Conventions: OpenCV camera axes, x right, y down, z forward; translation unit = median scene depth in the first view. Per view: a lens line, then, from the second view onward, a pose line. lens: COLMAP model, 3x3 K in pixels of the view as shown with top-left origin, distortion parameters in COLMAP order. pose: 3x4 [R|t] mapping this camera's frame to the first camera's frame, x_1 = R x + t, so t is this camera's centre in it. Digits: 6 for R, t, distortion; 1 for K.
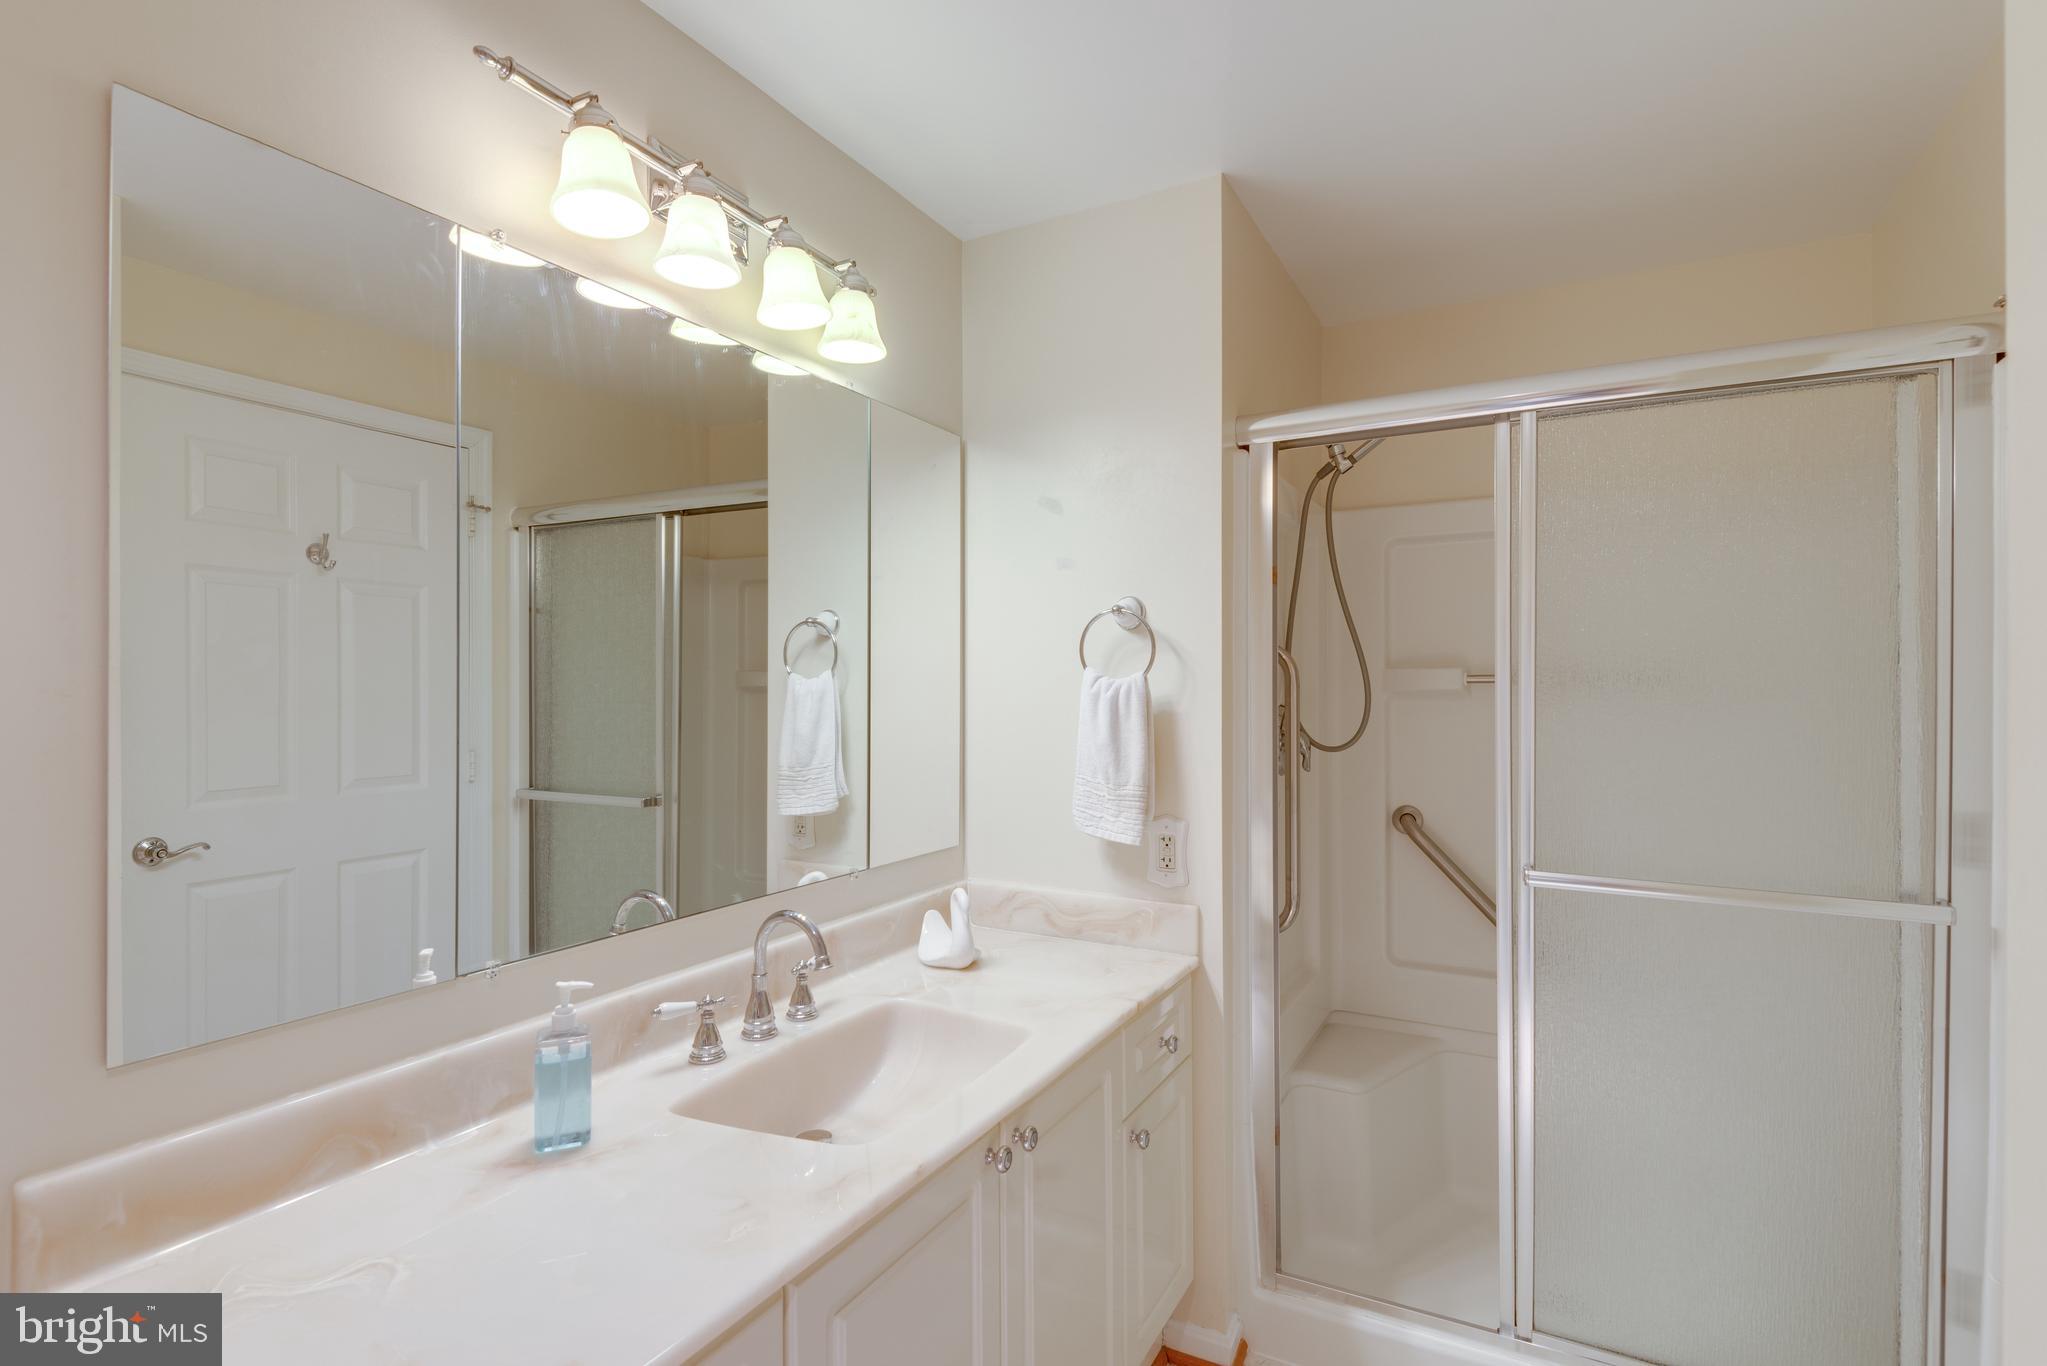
lens RADIAL K [[996.7, 0, 1014.0], [0, 996.7, 680.5], [0, 0, 1]] dist [0.001953, 0.000684]
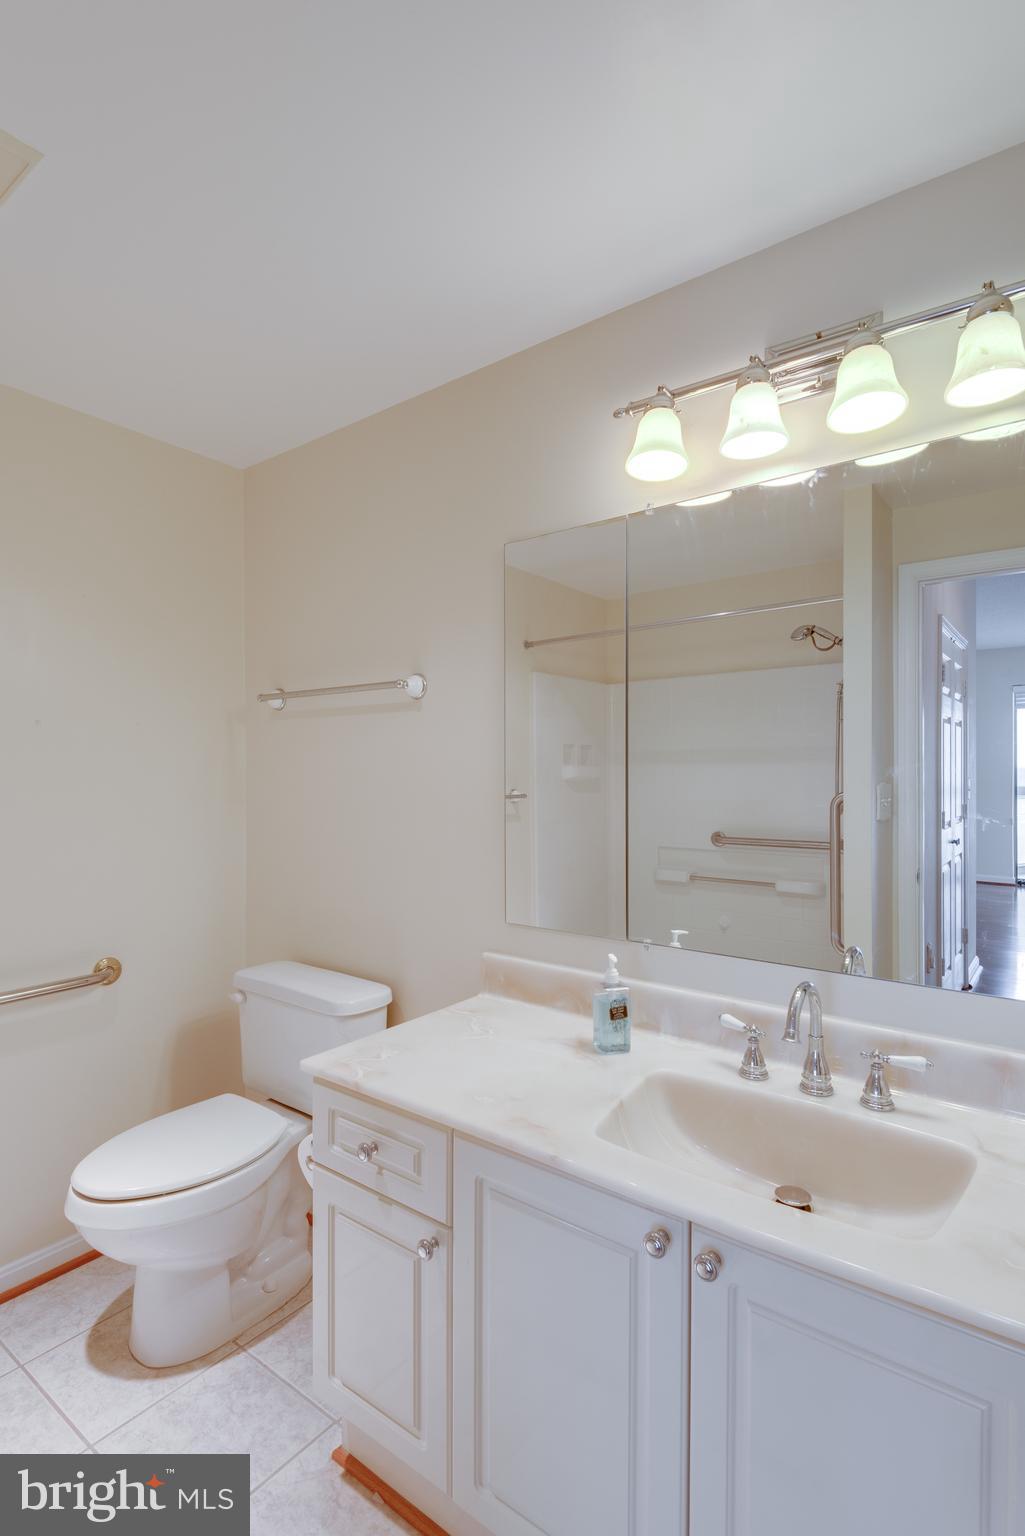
lens RADIAL K [[766.0, 0, 506.4], [0, 766.0, 774.1], [0, 0, 1]] dist [0.000957, -0.000570]
pose [[-0.162465, 0.006928, -0.986690, 0.703485], [0.004763, 0.999969, 0.006237, -0.011297], [0.986703, -0.003686, -0.162493, 0.847856]]
